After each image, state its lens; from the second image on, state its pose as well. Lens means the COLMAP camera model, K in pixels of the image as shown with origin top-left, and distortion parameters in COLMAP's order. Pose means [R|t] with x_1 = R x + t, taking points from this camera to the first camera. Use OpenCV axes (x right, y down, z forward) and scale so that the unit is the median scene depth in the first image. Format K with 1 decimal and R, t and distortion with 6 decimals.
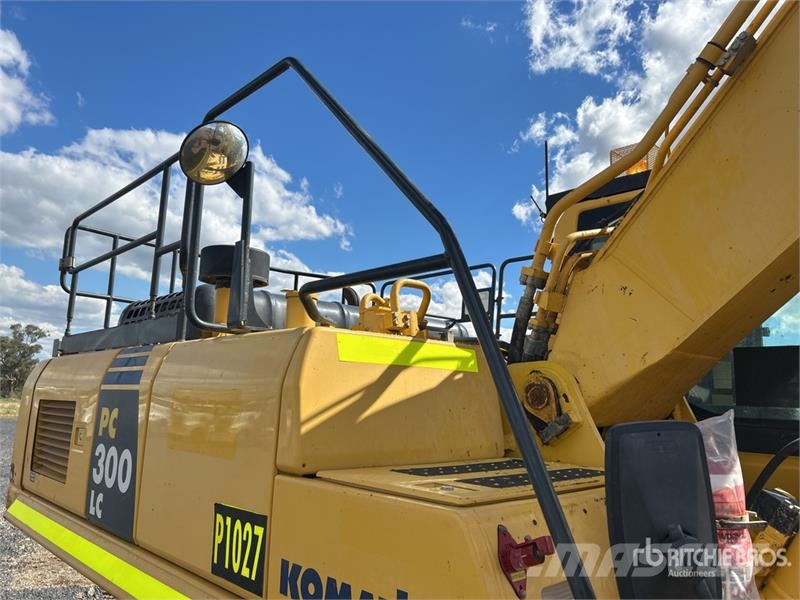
lens RADIAL K [[602.9, 0, 395.4], [0, 602.9, 300.2], [0, 0, 1]] dist [0.038855, -0.039986]
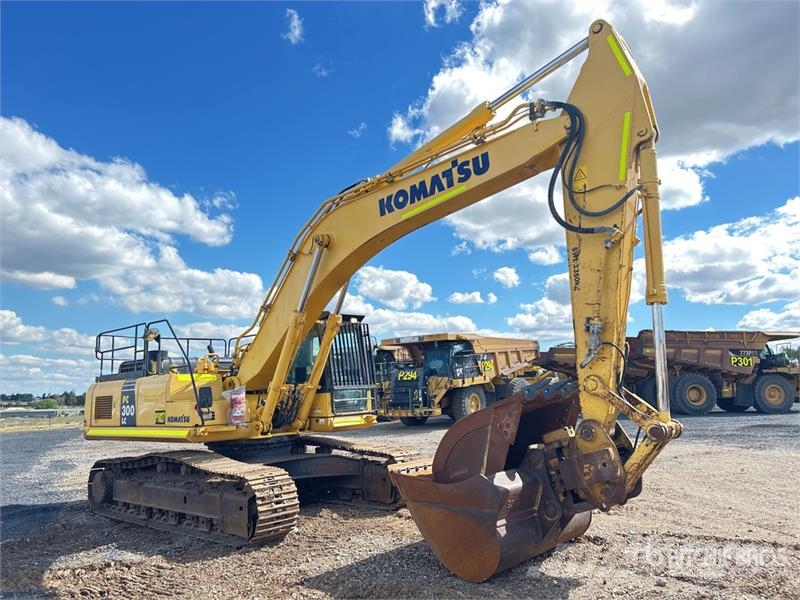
lens RADIAL K [[605.0, 0, 401.2], [0, 605.0, 298.4], [0, 0, 1]] dist [0.047653, -0.005215]
pose [[0.994211, -0.054722, 0.092465, 0.995566], [0.053816, 0.998475, 0.012270, -0.415780], [-0.092995, -0.007222, 0.995640, -3.200434]]
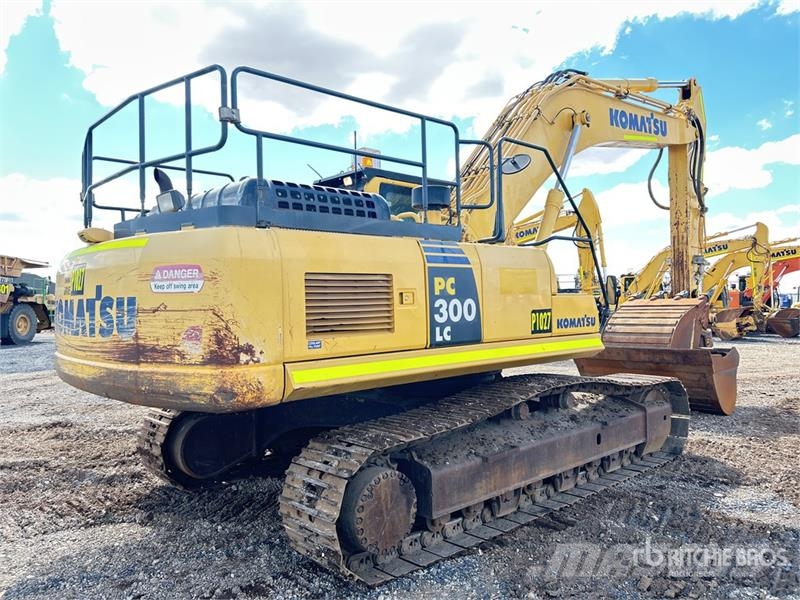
lens RADIAL K [[602.9, 0, 395.4], [0, 602.9, 300.2], [0, 0, 1]] dist [0.038855, -0.039986]
pose [[0.031126, -0.023775, 0.999233, -2.305201], [-0.140346, 0.989709, 0.027920, 0.229410], [-0.989613, -0.141108, 0.027469, 1.171100]]
